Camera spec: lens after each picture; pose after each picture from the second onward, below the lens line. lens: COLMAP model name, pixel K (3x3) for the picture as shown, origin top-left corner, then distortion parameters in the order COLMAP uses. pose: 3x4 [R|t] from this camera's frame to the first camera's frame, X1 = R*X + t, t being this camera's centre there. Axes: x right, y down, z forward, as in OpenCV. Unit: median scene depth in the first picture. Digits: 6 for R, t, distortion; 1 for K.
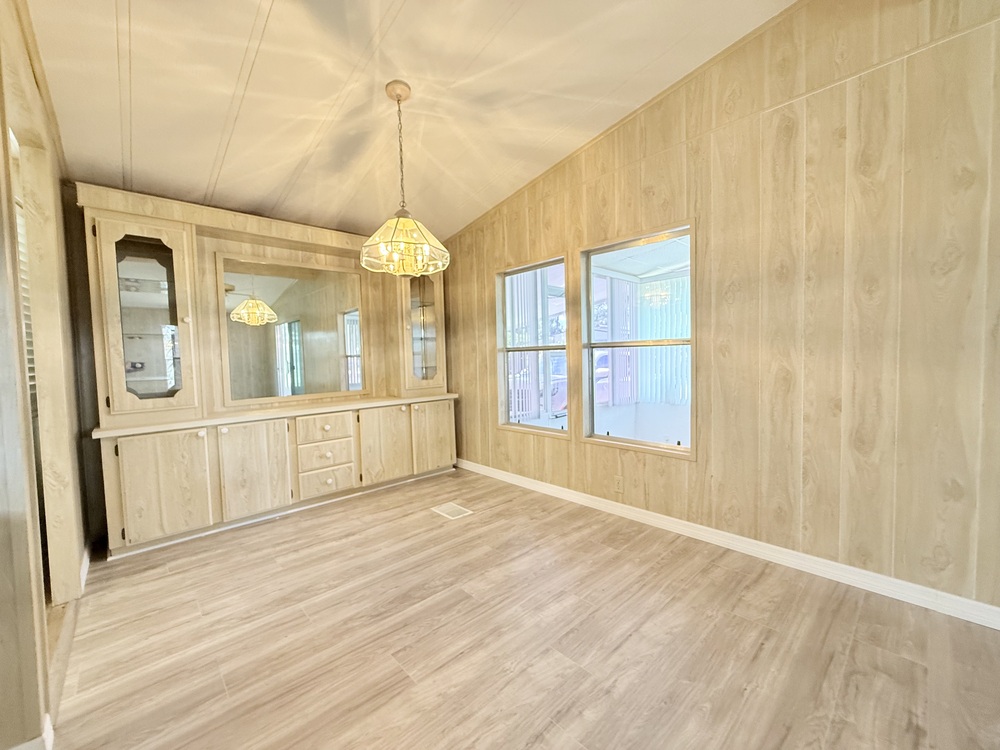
lens RADIAL K [[400.2, 0, 498.8], [0, 400.2, 374.3], [0, 0, 1]] dist [-0.000715, 0.000747]
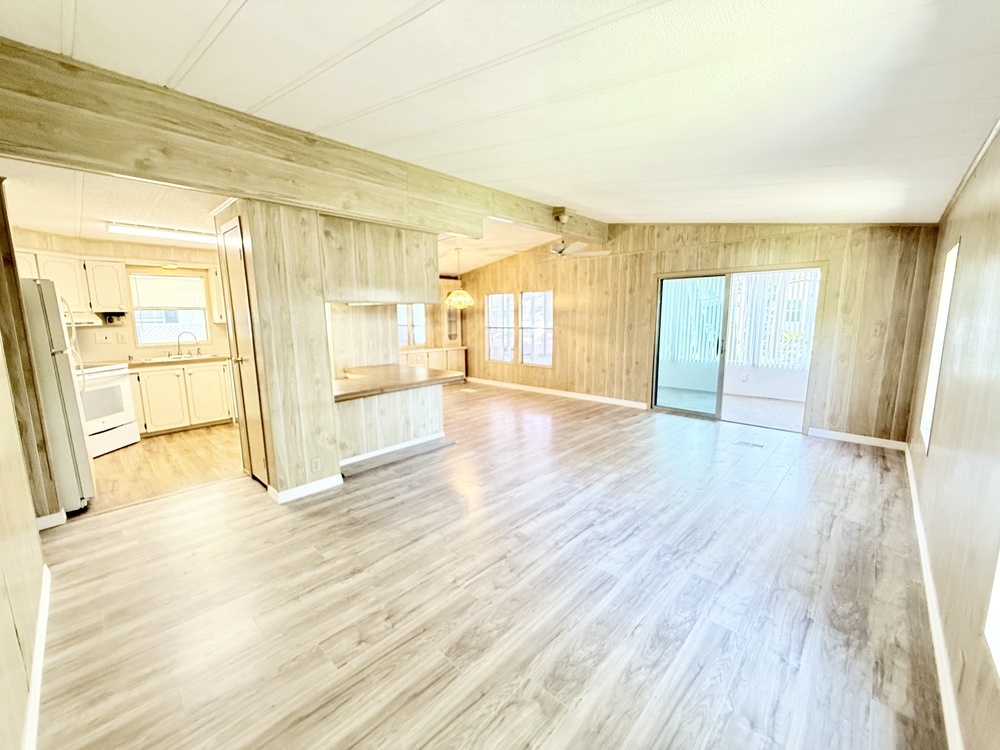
lens RADIAL K [[400.2, 0, 497.5], [0, 400.2, 374.2], [0, 0, 1]] dist [-0.000715, 0.000747]
pose [[0.998225, 0.008936, 0.058878, -0.078416], [-0.014938, 0.994642, 0.102297, -0.036257], [-0.057649, -0.102995, 0.993010, -1.533596]]
